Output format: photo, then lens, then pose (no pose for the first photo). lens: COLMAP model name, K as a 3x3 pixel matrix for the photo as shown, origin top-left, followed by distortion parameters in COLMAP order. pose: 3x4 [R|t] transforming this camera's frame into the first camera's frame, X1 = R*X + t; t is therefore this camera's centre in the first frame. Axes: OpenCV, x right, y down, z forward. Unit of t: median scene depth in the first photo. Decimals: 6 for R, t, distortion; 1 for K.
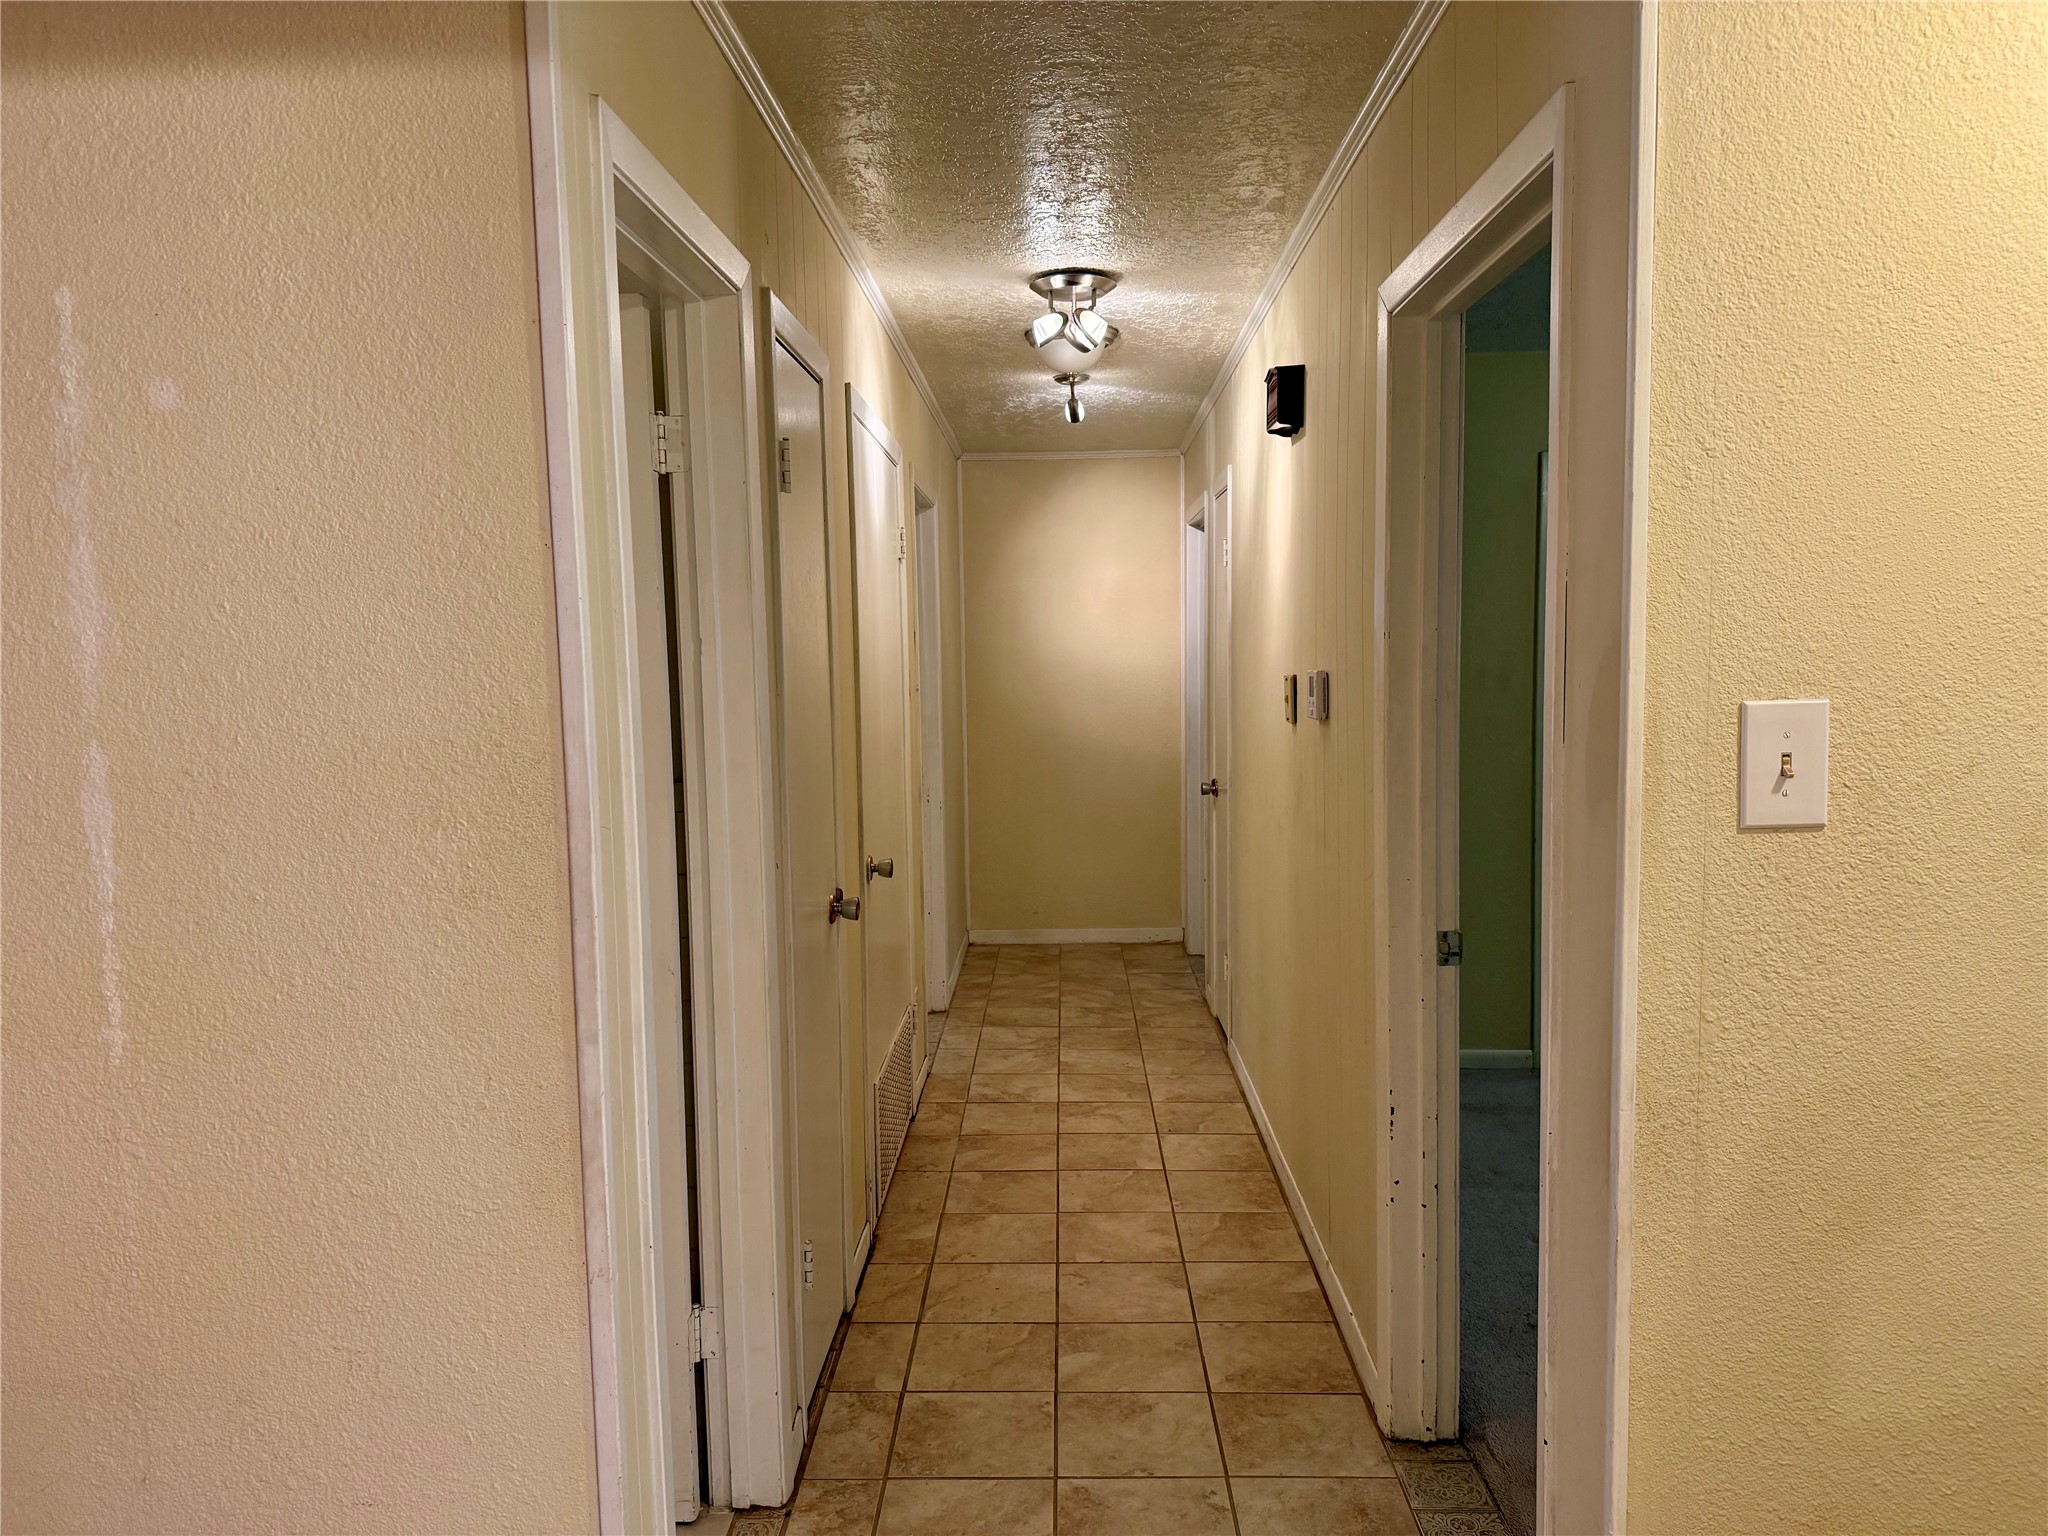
lens RADIAL K [[1432.8, 0, 1017.6], [0, 1432.8, 761.3], [0, 0, 1]] dist [0.083389, -0.105293]
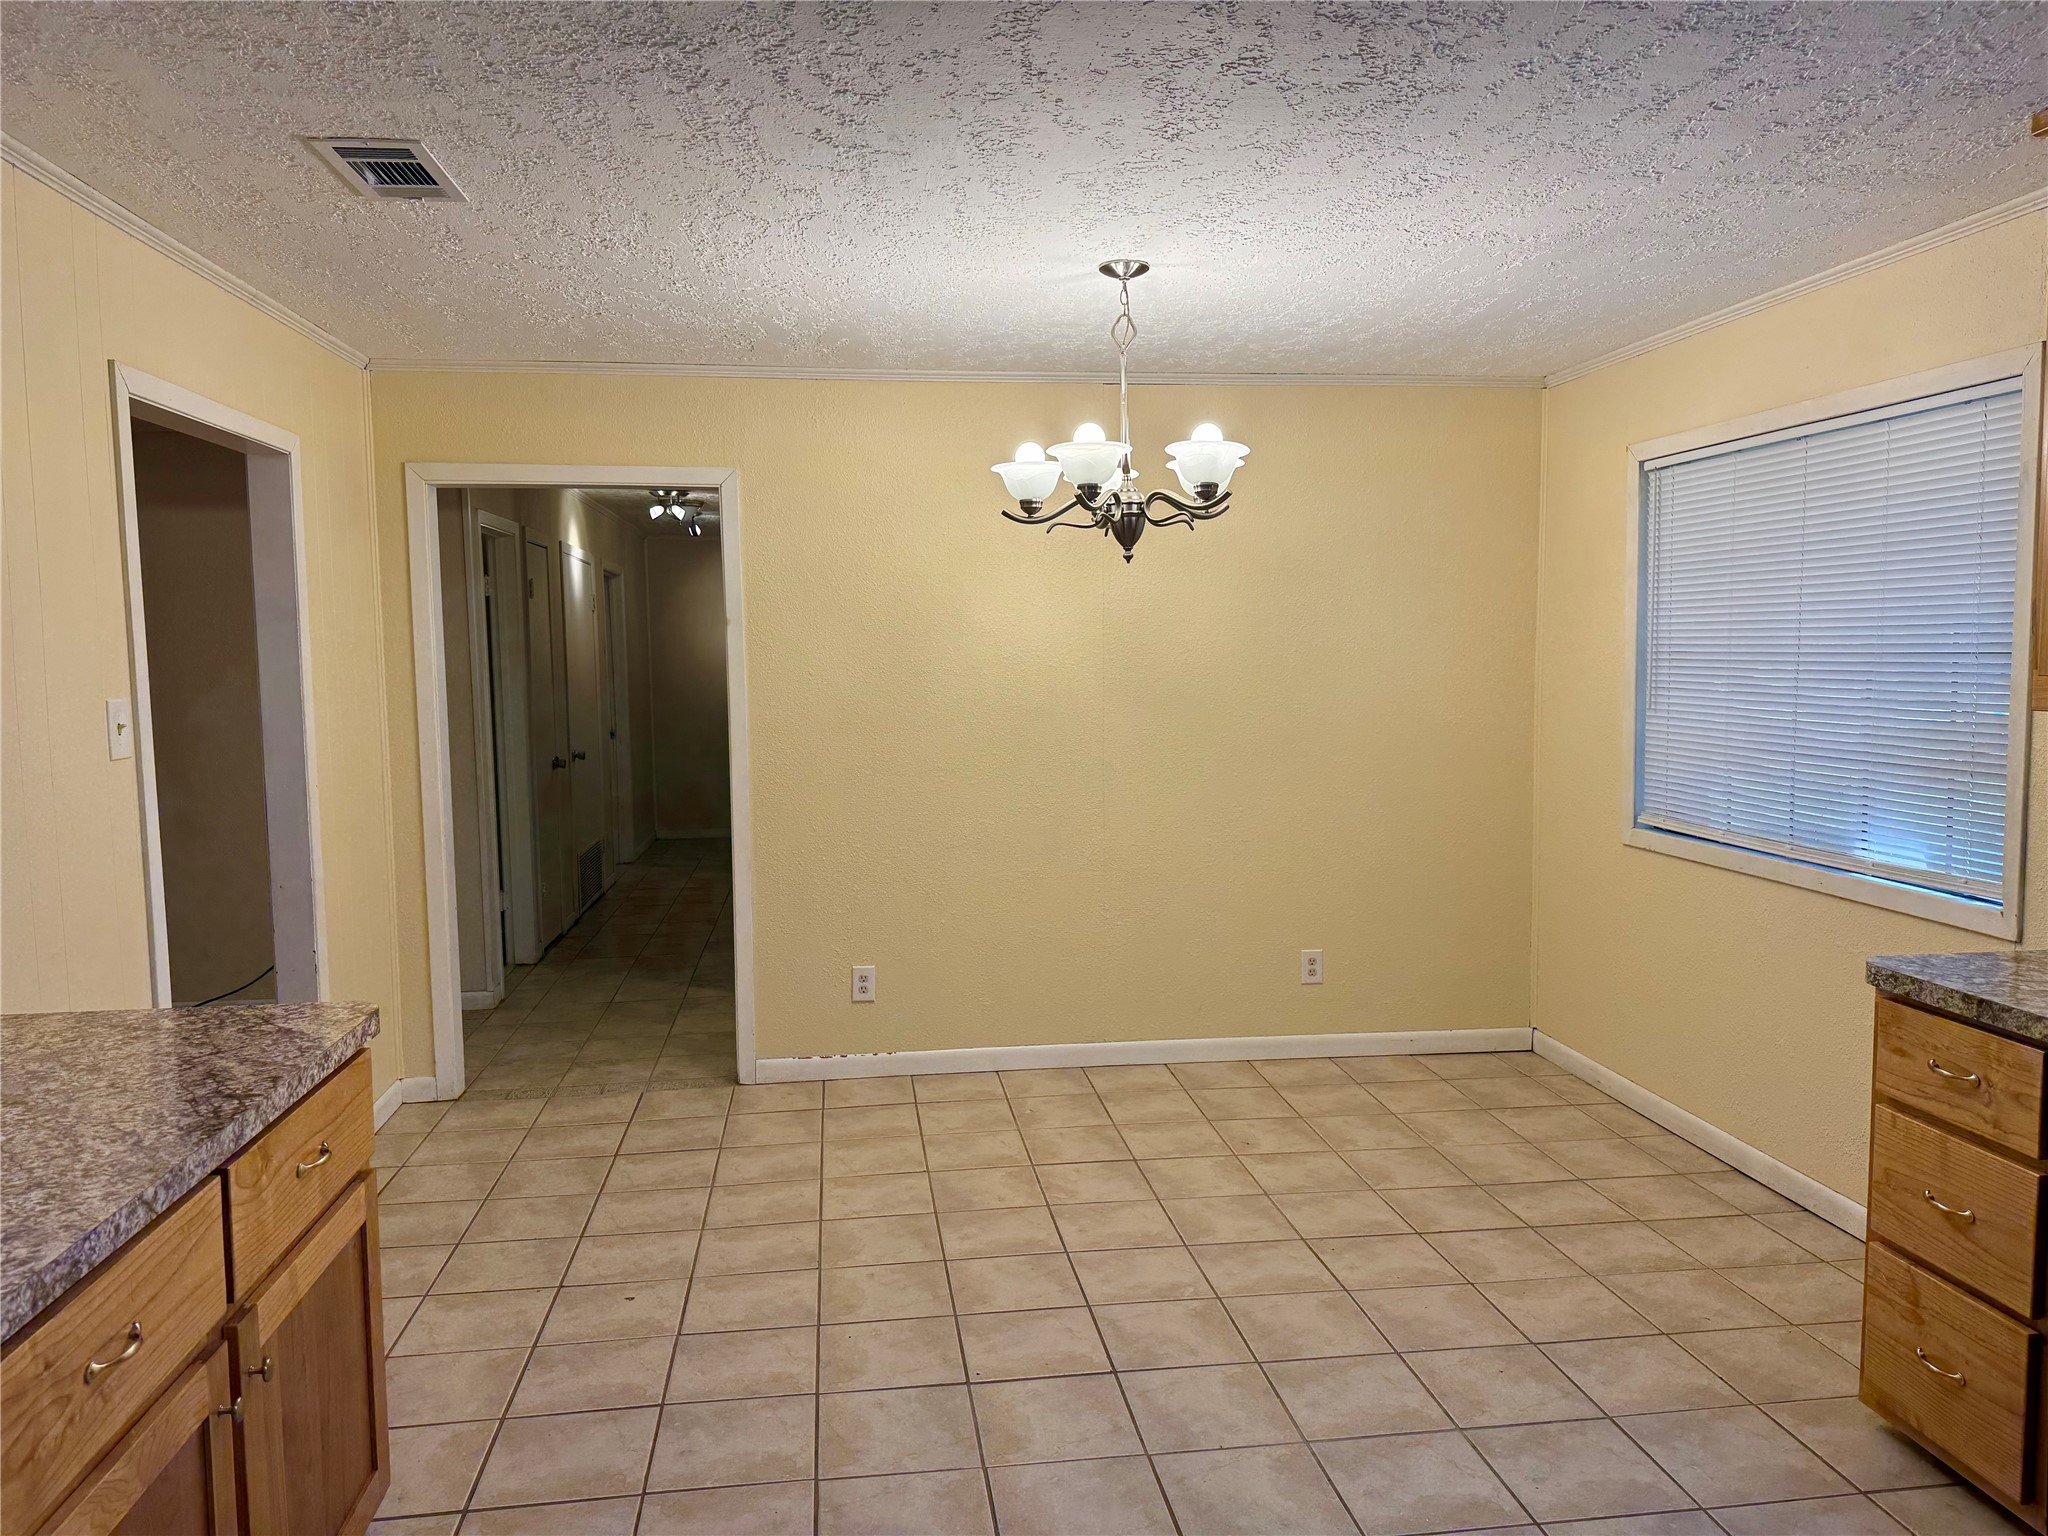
lens RADIAL K [[1432.8, 0, 1026.5], [0, 1432.8, 780.7], [0, 0, 1]] dist [0.083389, -0.105293]
pose [[0.985815, -0.005342, 0.167752, 0.244682], [0.004160, 0.999964, 0.007396, 0.115084], [-0.167785, -0.006594, 0.985802, -1.515664]]
